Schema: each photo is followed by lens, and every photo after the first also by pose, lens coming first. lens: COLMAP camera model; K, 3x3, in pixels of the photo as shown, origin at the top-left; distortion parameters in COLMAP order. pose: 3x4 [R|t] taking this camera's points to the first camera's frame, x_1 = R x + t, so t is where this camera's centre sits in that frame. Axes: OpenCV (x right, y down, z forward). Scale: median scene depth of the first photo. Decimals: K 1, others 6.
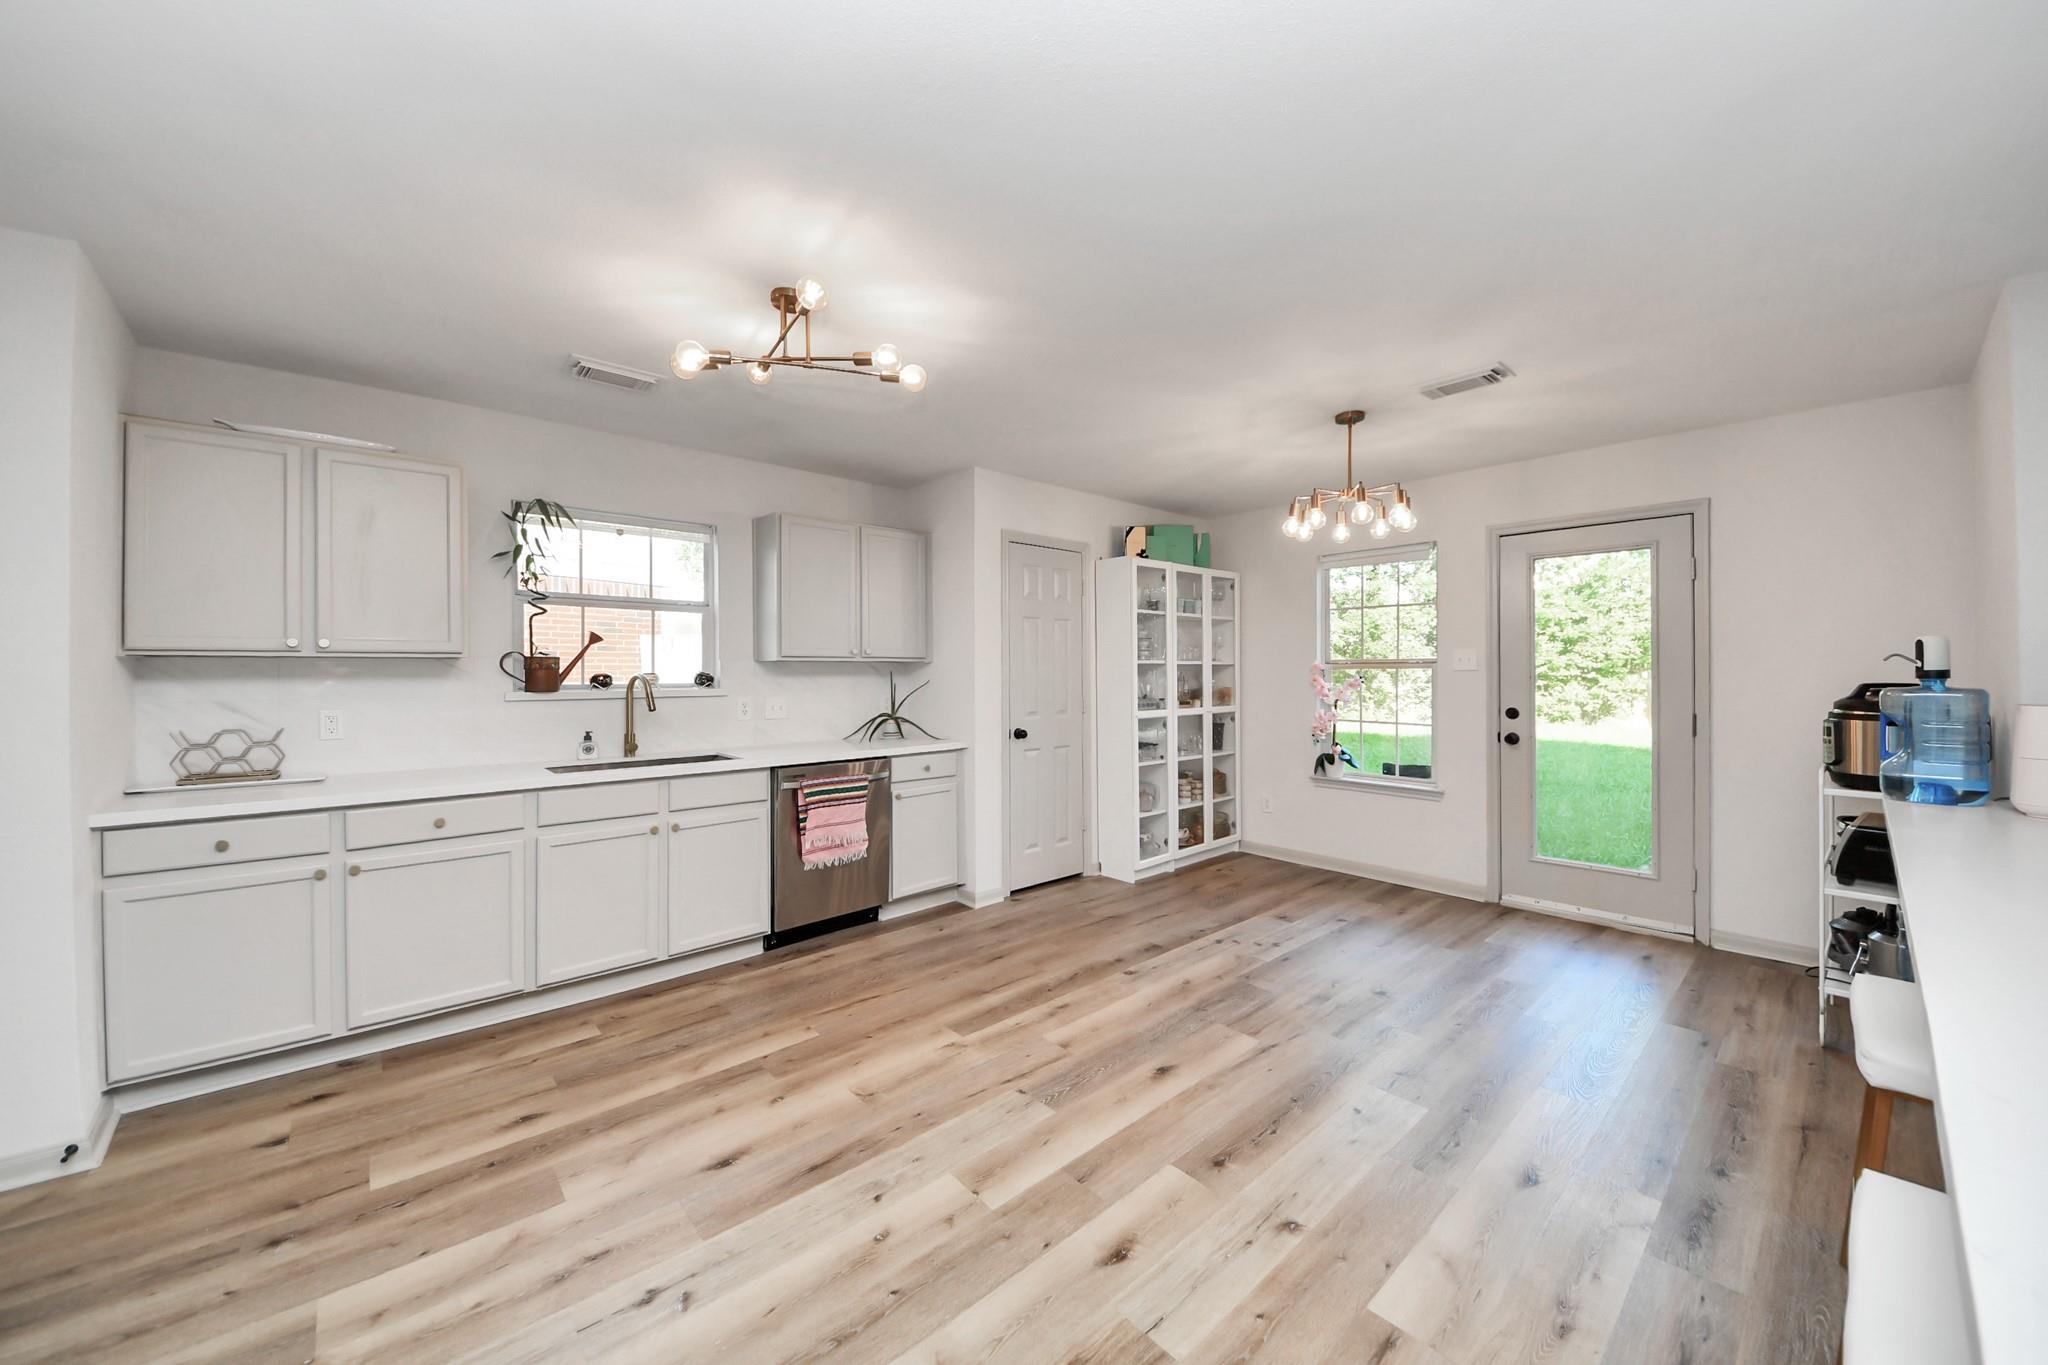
lens RADIAL K [[727.1, 0, 1019.0], [0, 727.1, 677.7], [0, 0, 1]] dist [0.021042, -0.019262]
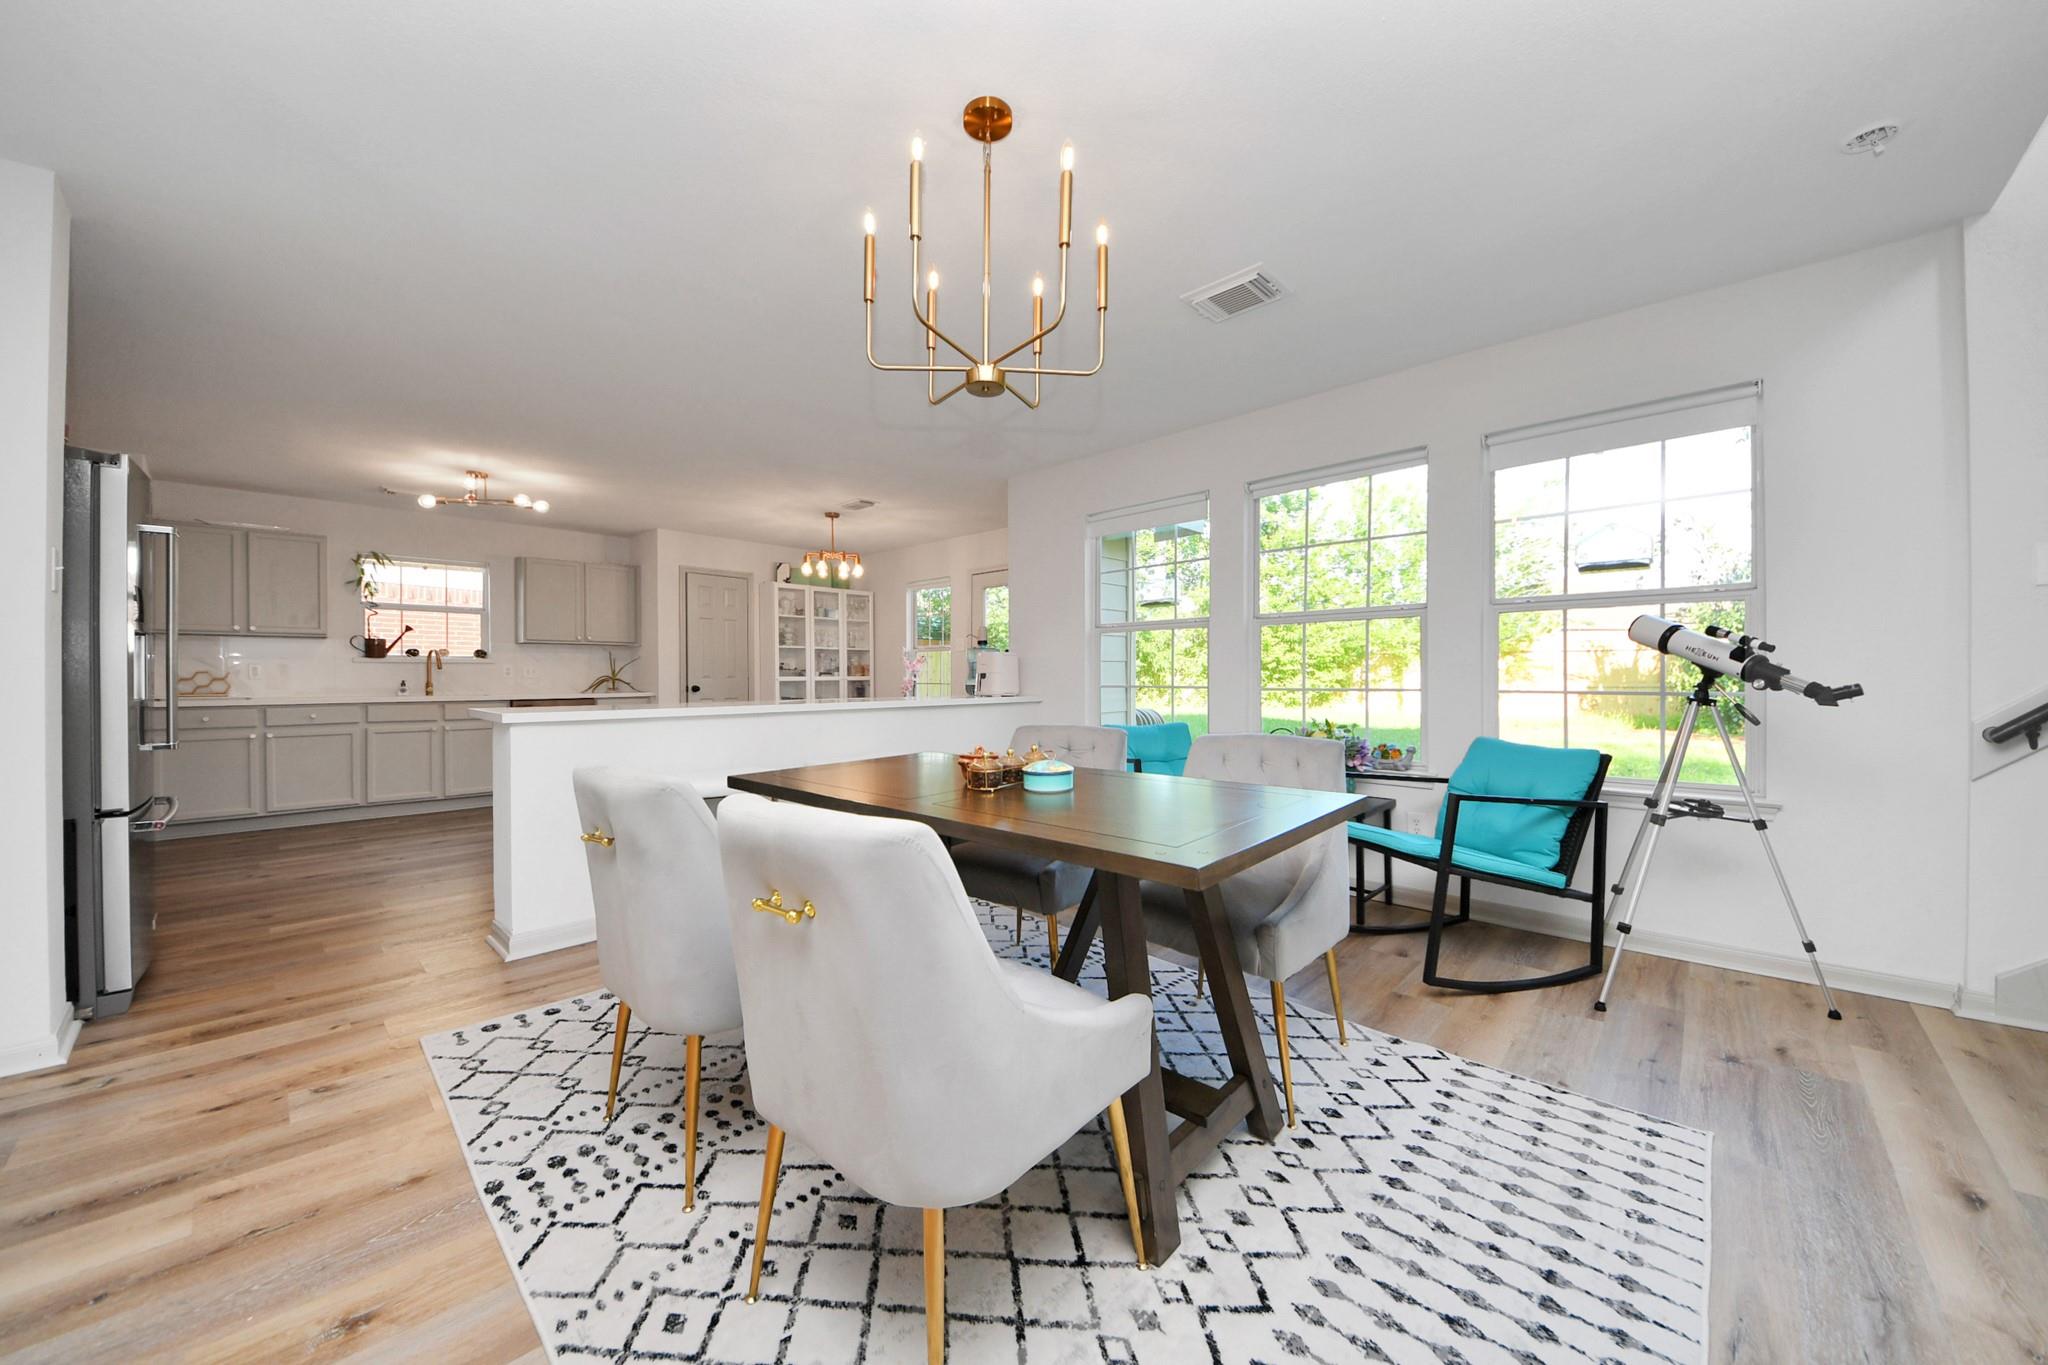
lens RADIAL K [[727.1, 0, 1019.0], [0, 727.1, 677.7], [0, 0, 1]] dist [0.021042, -0.019262]
pose [[0.995974, -0.001064, 0.089642, 0.773499], [0.001650, 0.999978, -0.006465, 0.082963], [-0.089633, 0.006587, 0.995953, -0.938996]]
